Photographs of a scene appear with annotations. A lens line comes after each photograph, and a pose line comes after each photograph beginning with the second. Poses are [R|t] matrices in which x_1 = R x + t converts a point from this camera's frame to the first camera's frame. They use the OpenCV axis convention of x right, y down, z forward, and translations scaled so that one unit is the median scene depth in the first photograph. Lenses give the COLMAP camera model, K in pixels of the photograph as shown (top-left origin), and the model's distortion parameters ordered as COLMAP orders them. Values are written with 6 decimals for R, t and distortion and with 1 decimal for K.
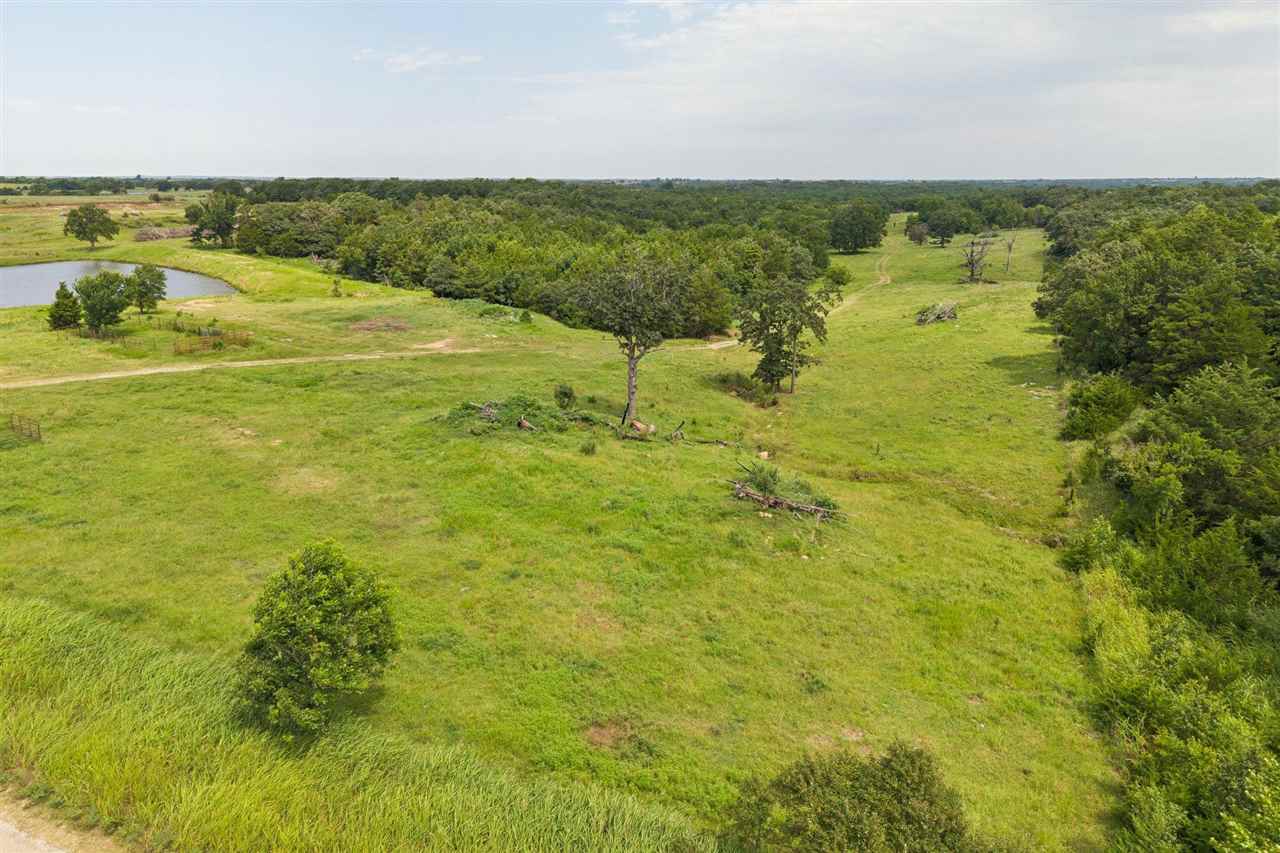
lens RADIAL K [[879.0, 0, 640.5], [0, 879.0, 428.0], [0, 0, 1]] dist [0.017603, -0.022827]
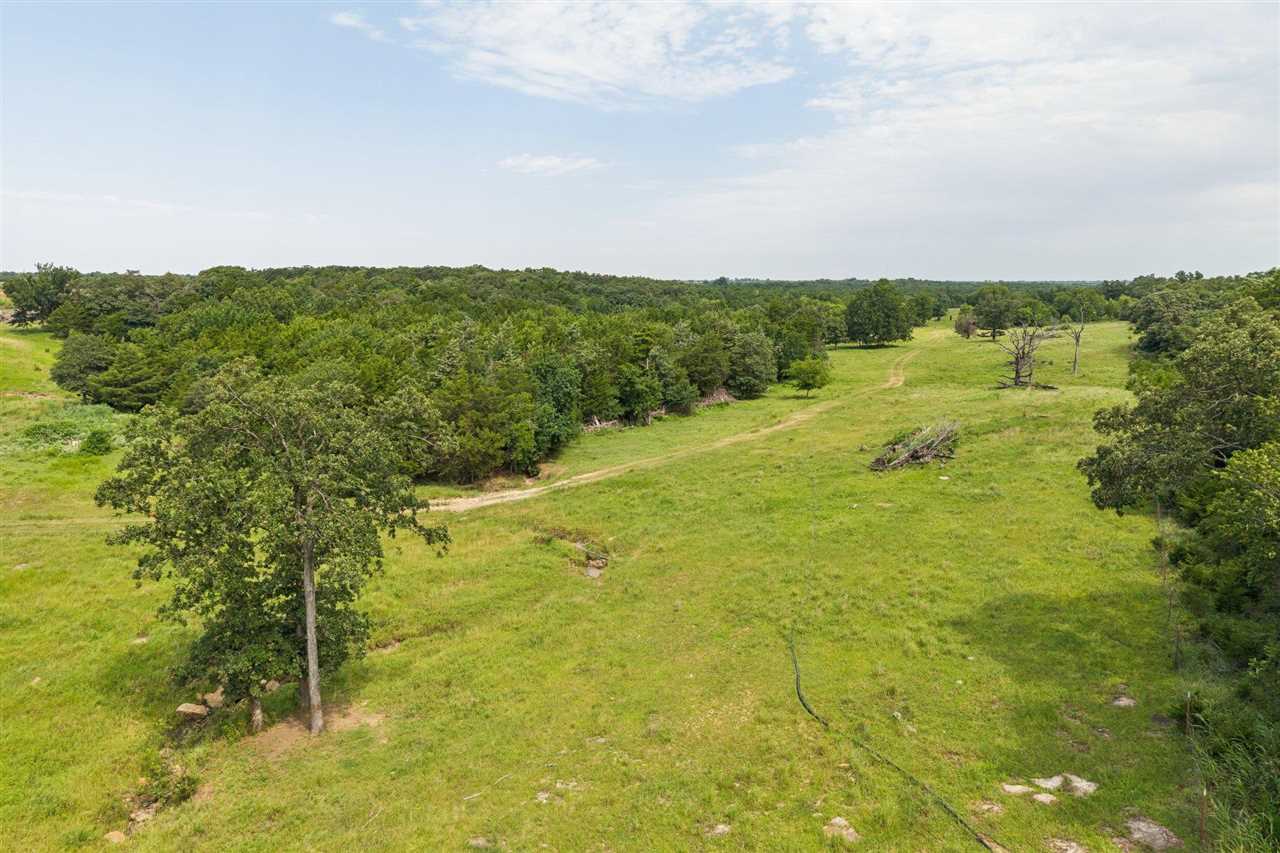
lens RADIAL K [[879.0, 0, 635.5], [0, 879.0, 419.3], [0, 0, 1]] dist [0.017603, -0.022827]
pose [[0.995864, 0.016438, -0.089358, 0.128901], [-0.026949, 0.992679, -0.117735, -0.047715], [0.086769, 0.119656, 0.989017, 0.276352]]
